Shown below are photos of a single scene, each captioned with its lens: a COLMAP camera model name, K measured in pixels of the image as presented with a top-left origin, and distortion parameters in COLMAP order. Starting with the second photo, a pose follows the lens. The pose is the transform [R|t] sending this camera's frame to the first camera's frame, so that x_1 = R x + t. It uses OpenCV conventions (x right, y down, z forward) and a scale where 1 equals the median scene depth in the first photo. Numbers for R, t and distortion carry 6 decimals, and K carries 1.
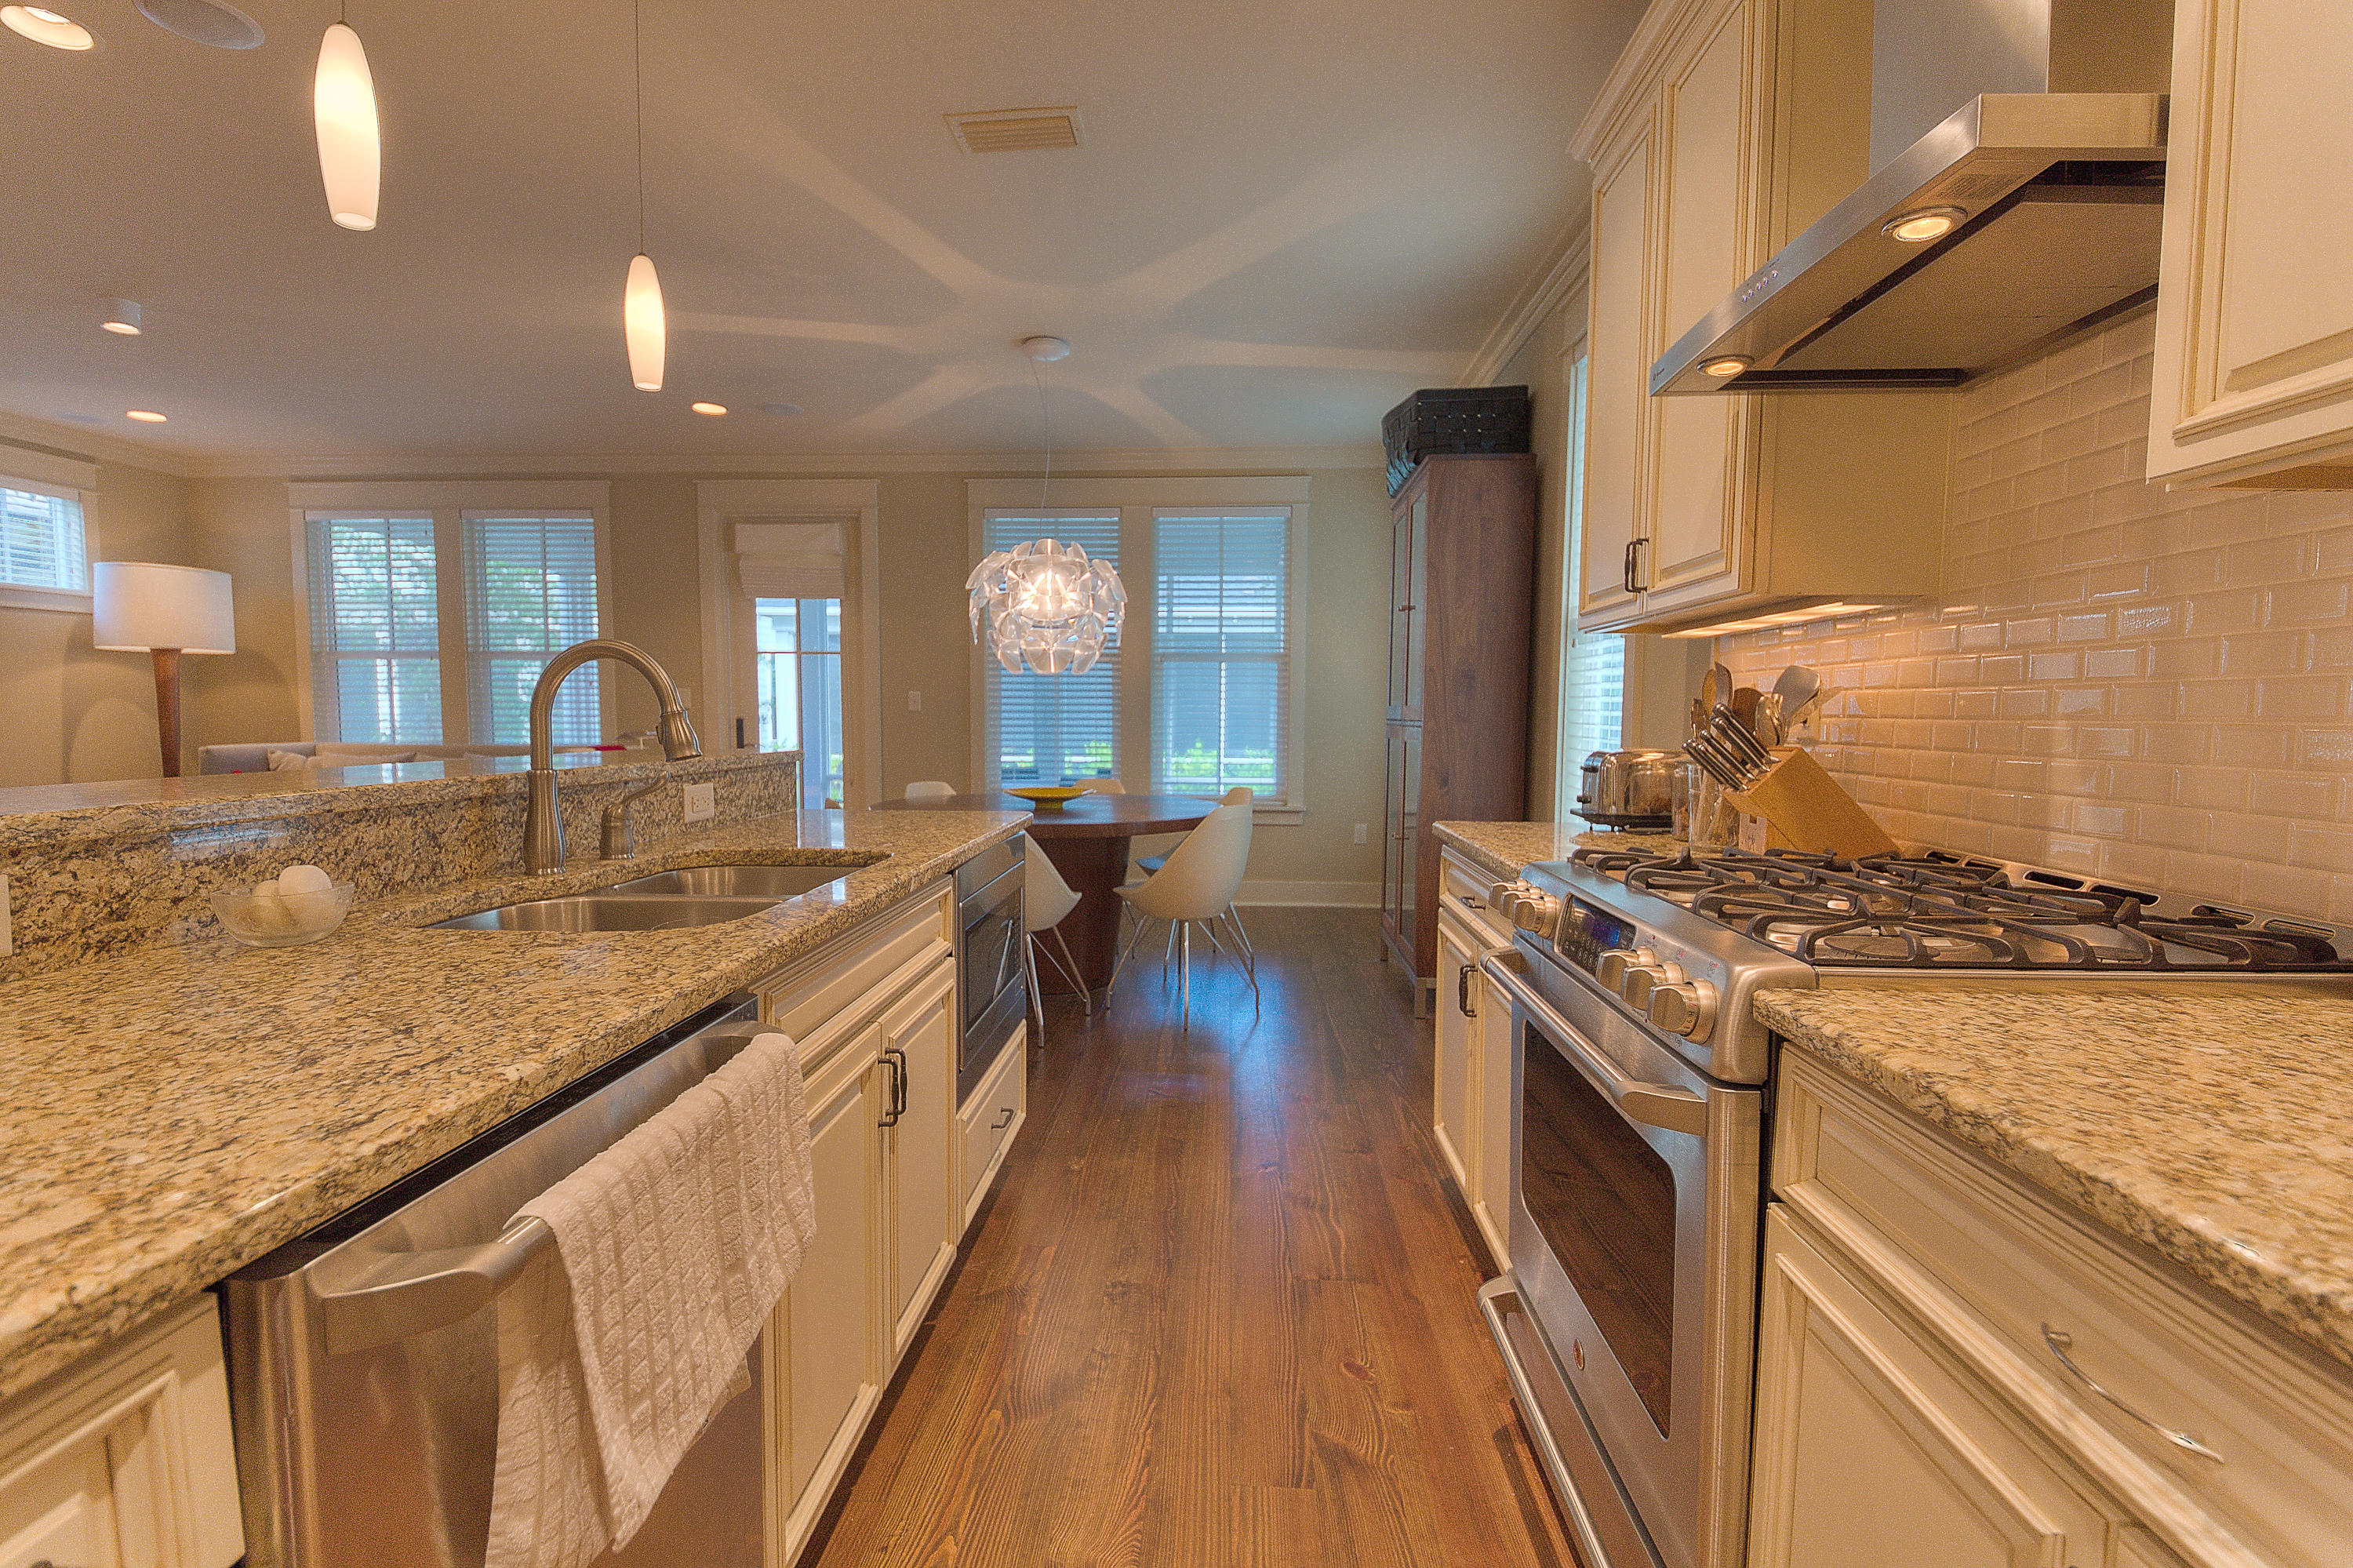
lens RADIAL K [[1049.4, 0, 1180.4], [0, 1049.4, 785.2], [0, 0, 1]] dist [0.004399, -0.000738]
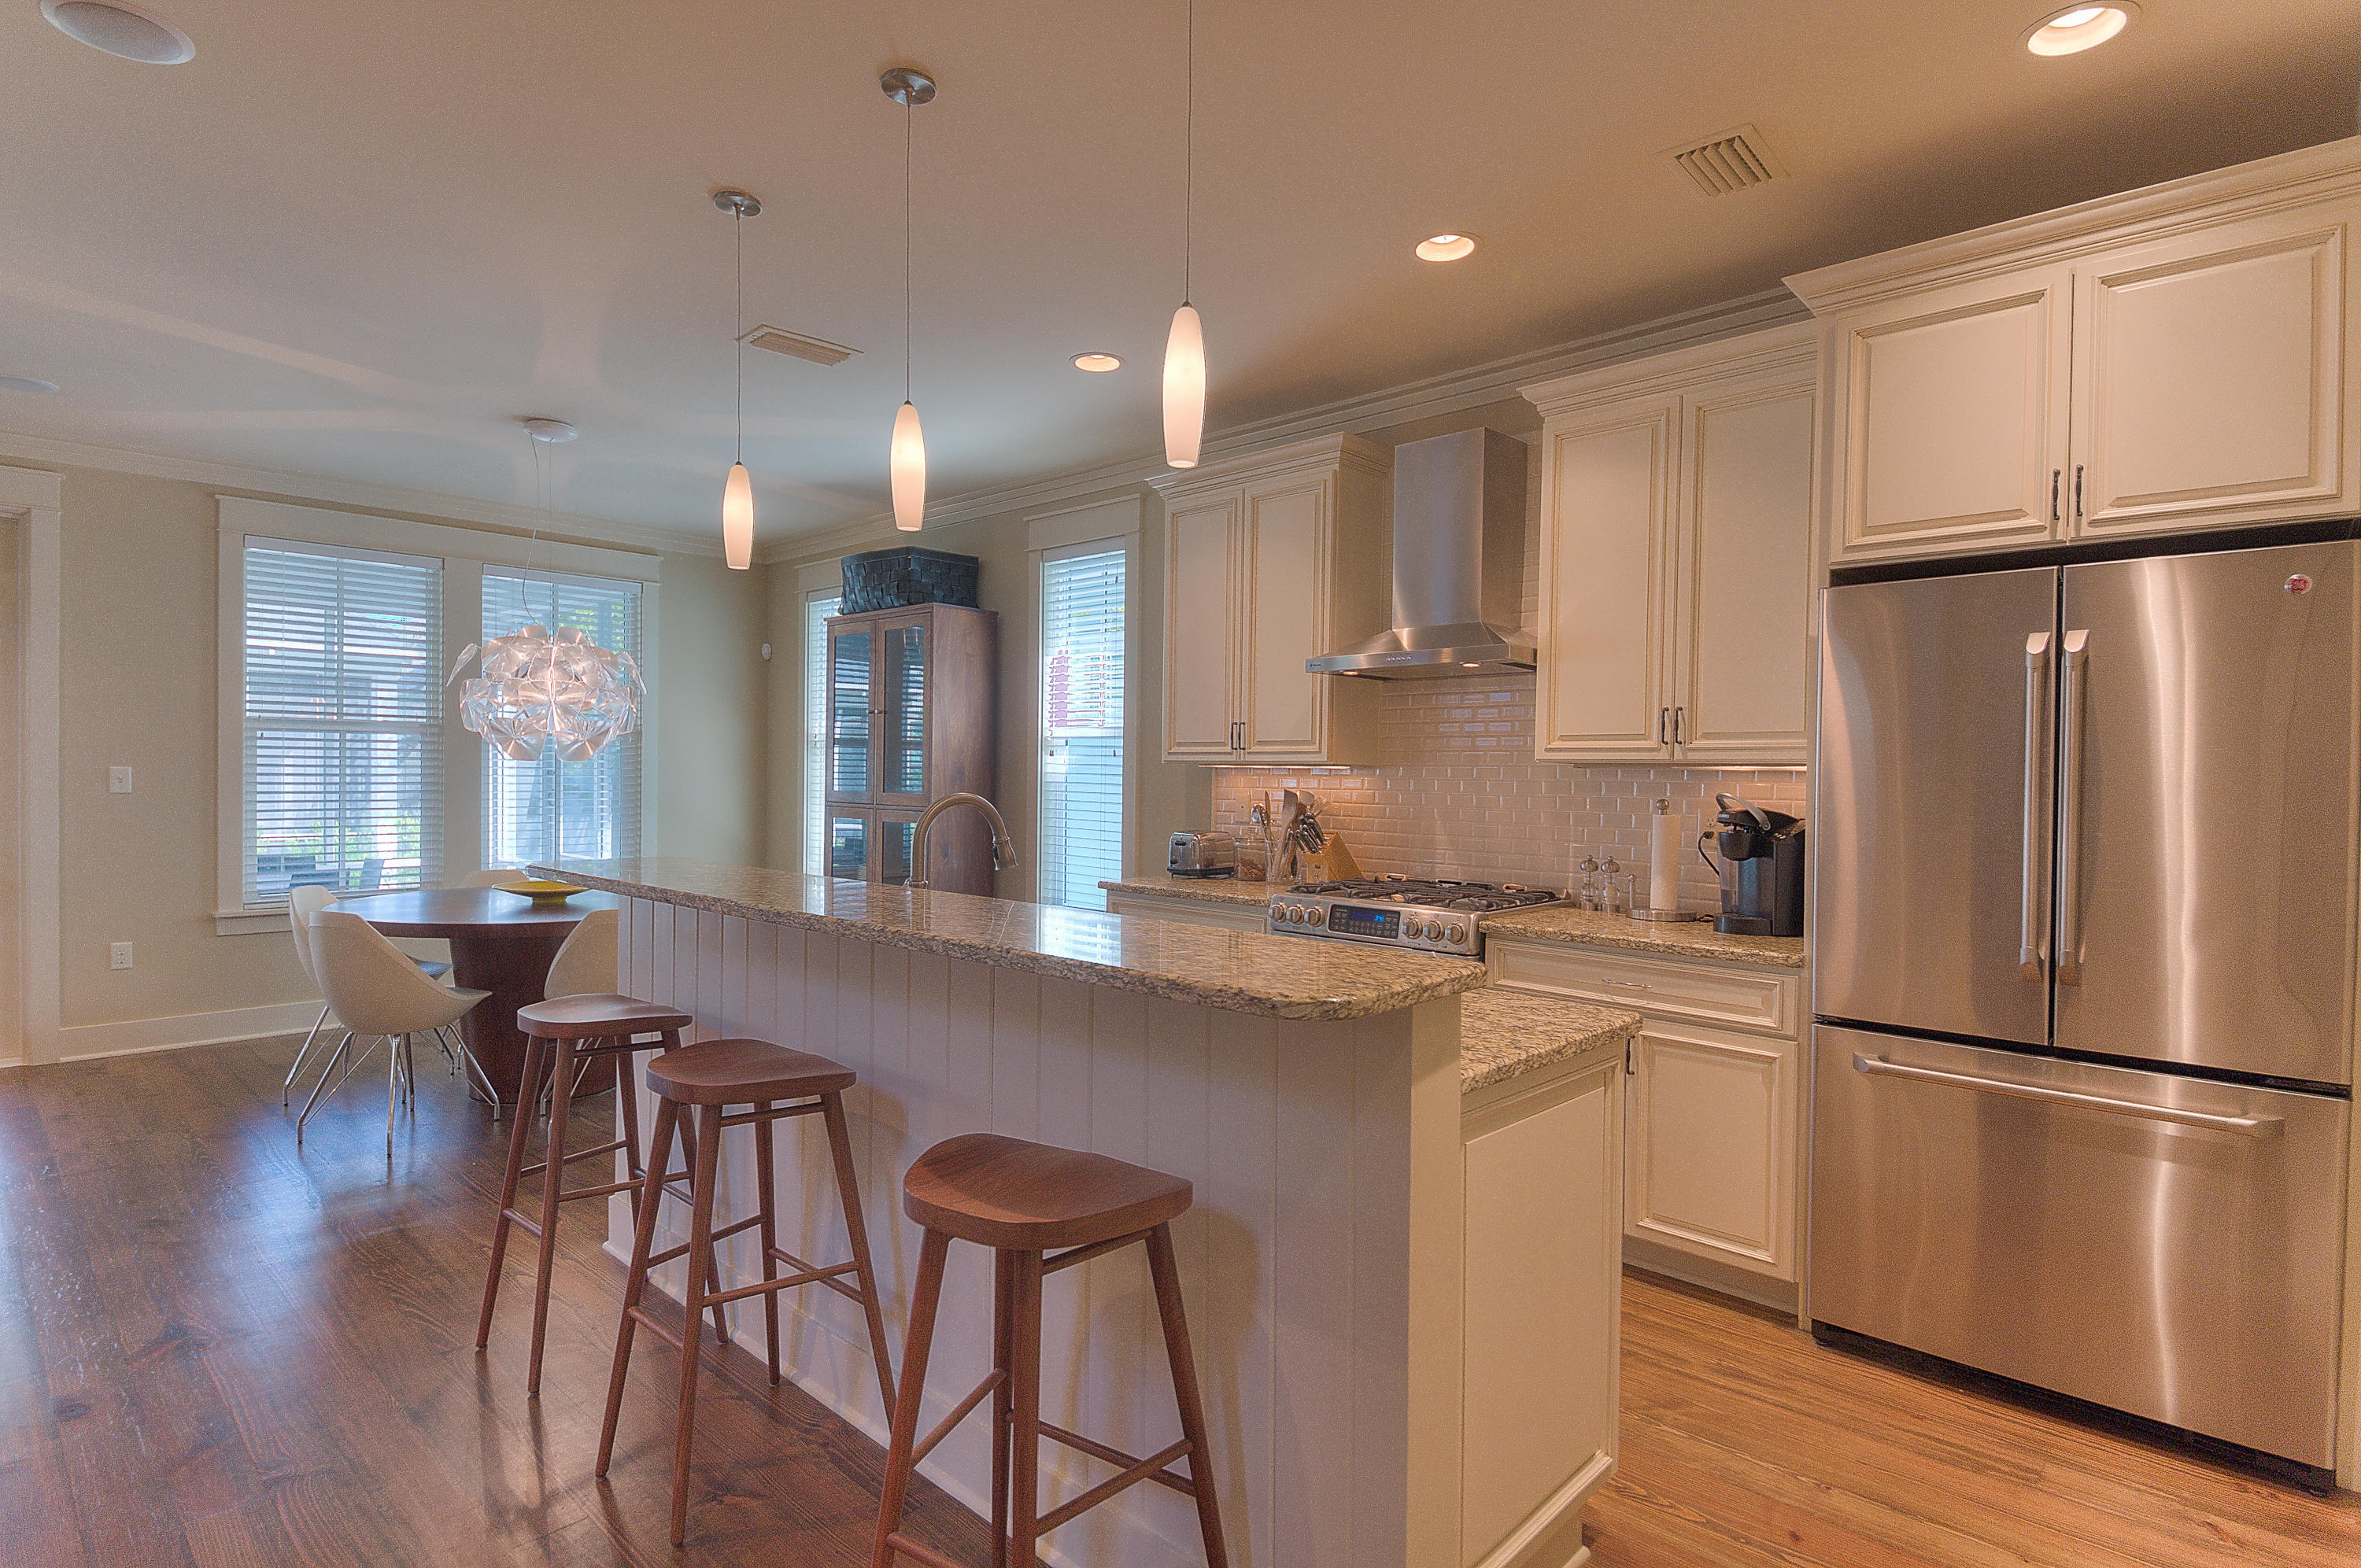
lens RADIAL K [[1160.0, 0, 1174.6], [0, 1160.0, 795.8], [0, 0, 1]] dist [-0.003877, -0.002536]
pose [[0.639445, -0.012801, 0.768730, -0.661059], [0.043382, 0.998869, -0.019453, -0.035720], [-0.767612, 0.045788, 0.639277, -0.123616]]
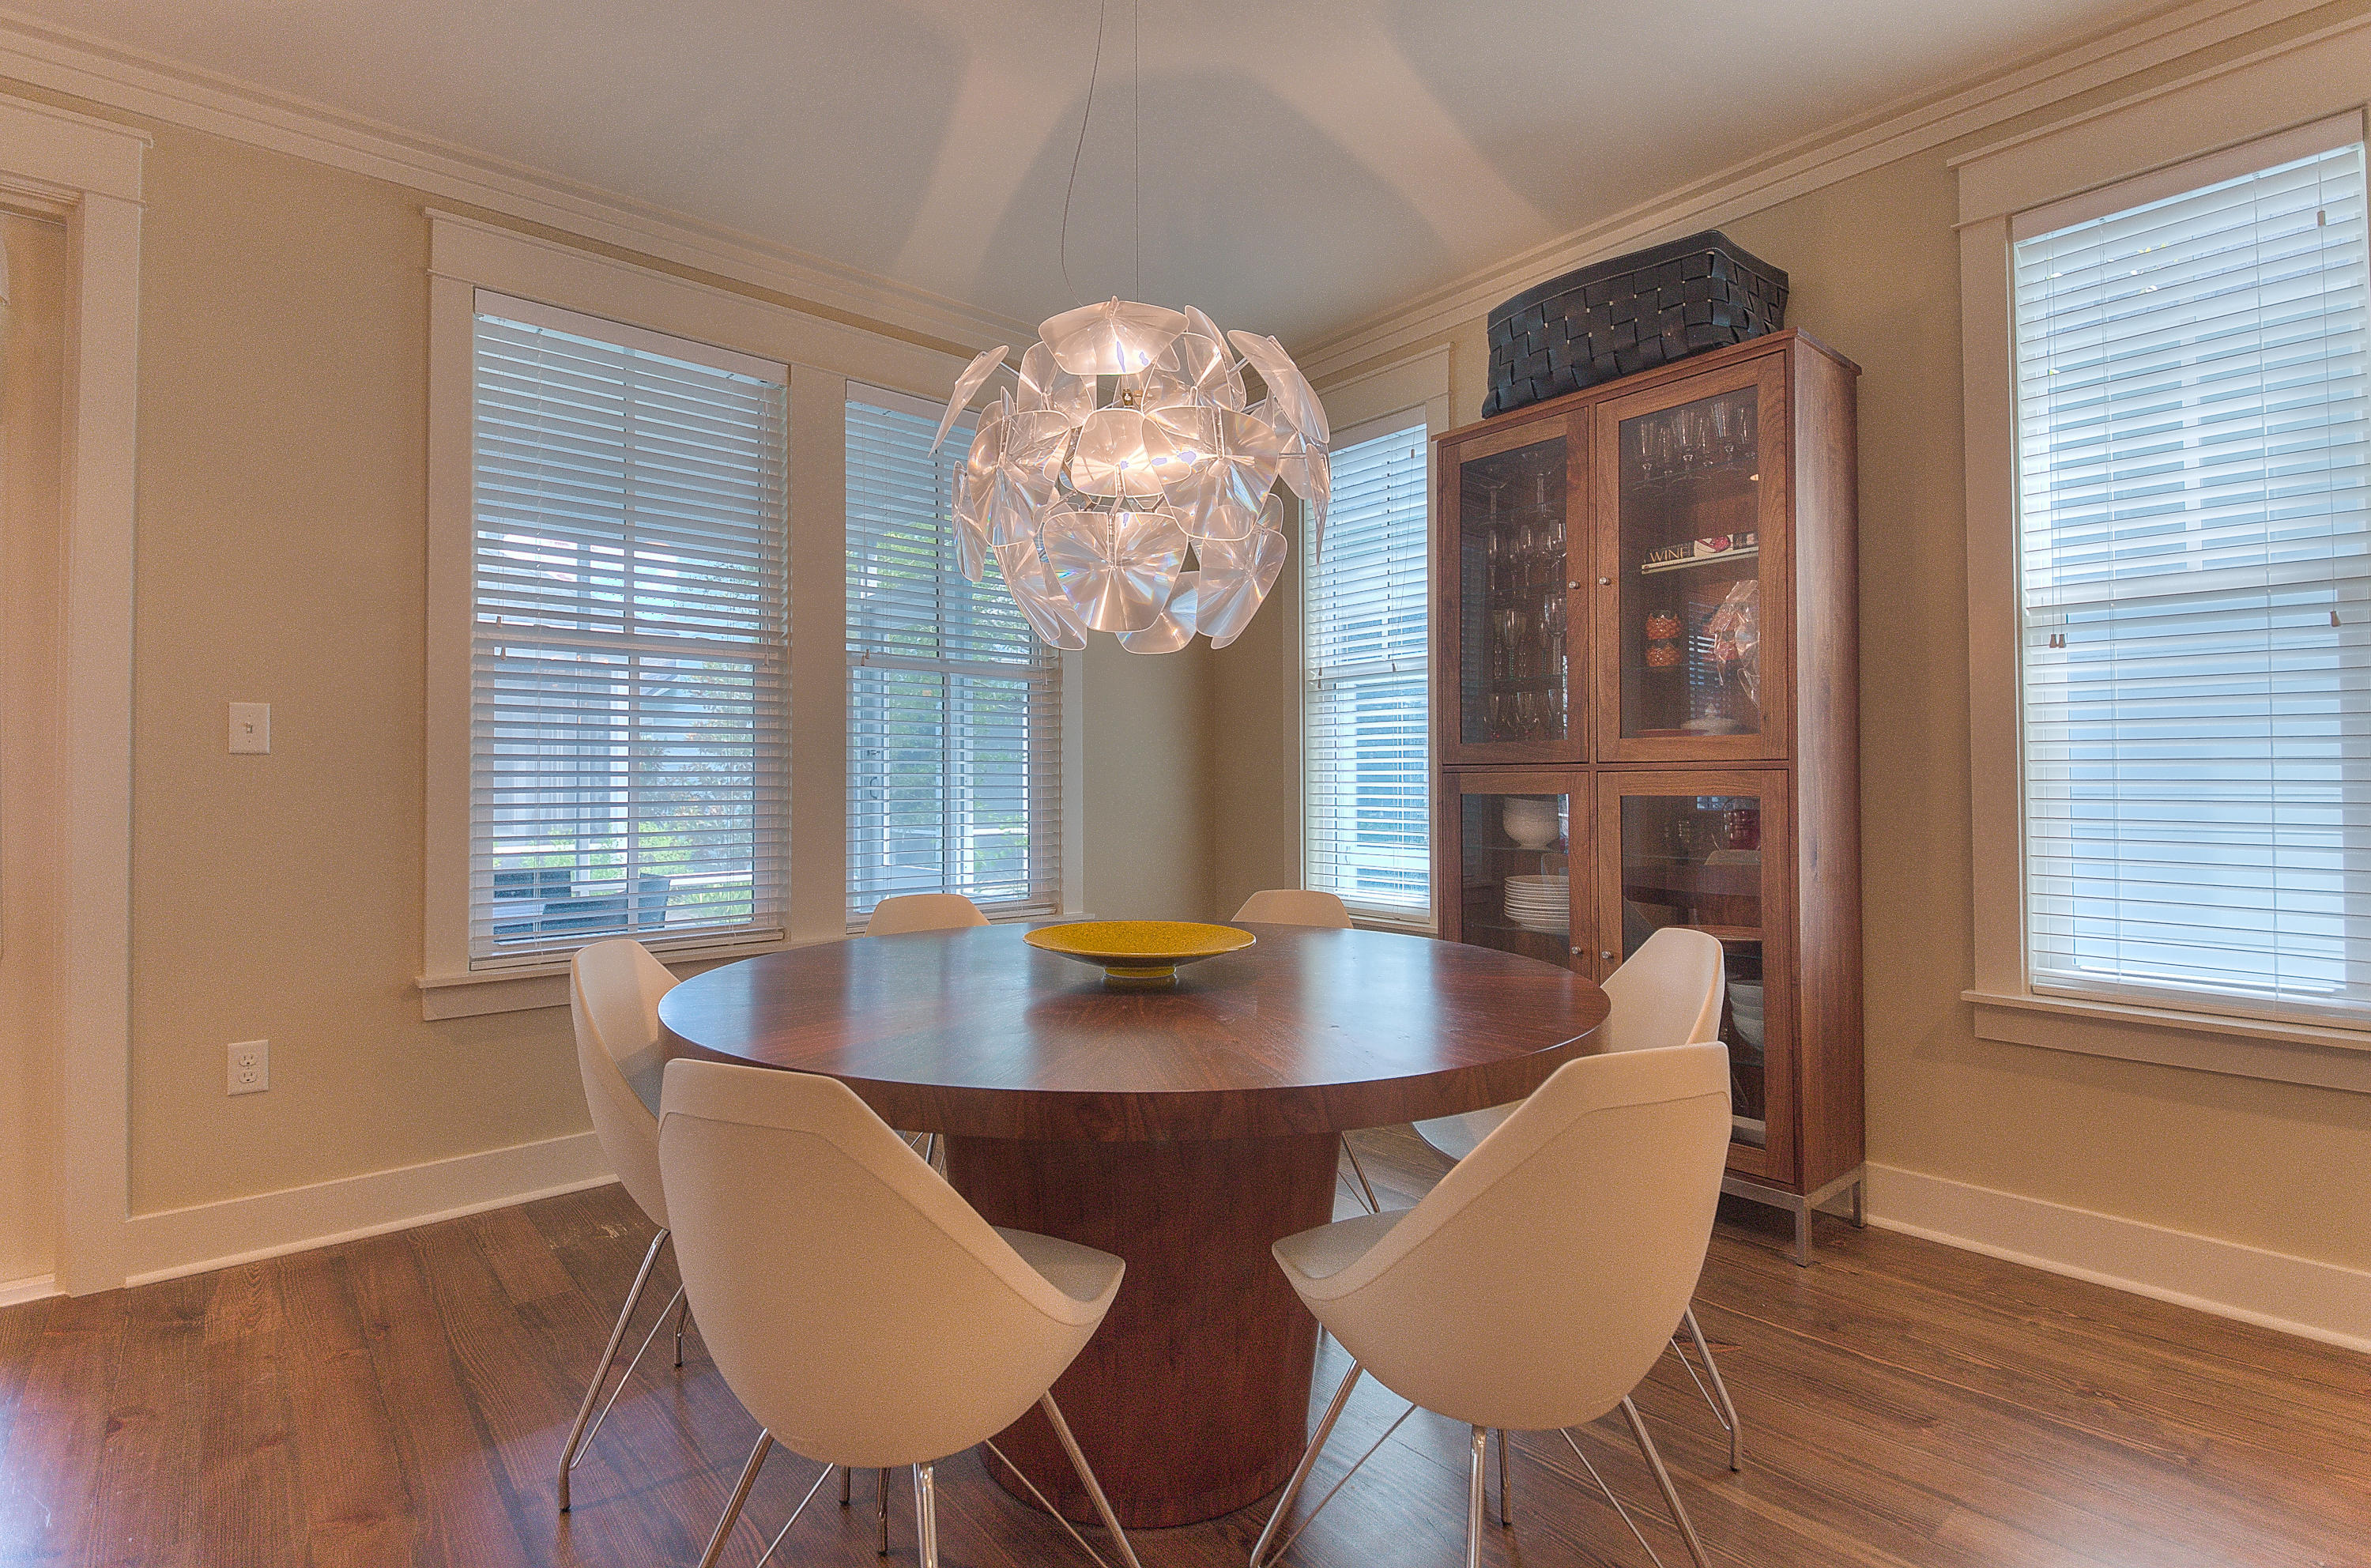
lens RADIAL K [[1130.6, 0, 1188.7], [0, 1130.6, 766.8], [0, 0, 1]] dist [0.003370, -0.000657]
pose [[0.730324, 0.001871, 0.683098, -0.467038], [0.055936, 0.996474, -0.062533, -0.035137], [-0.680807, 0.083879, 0.727644, 0.785042]]
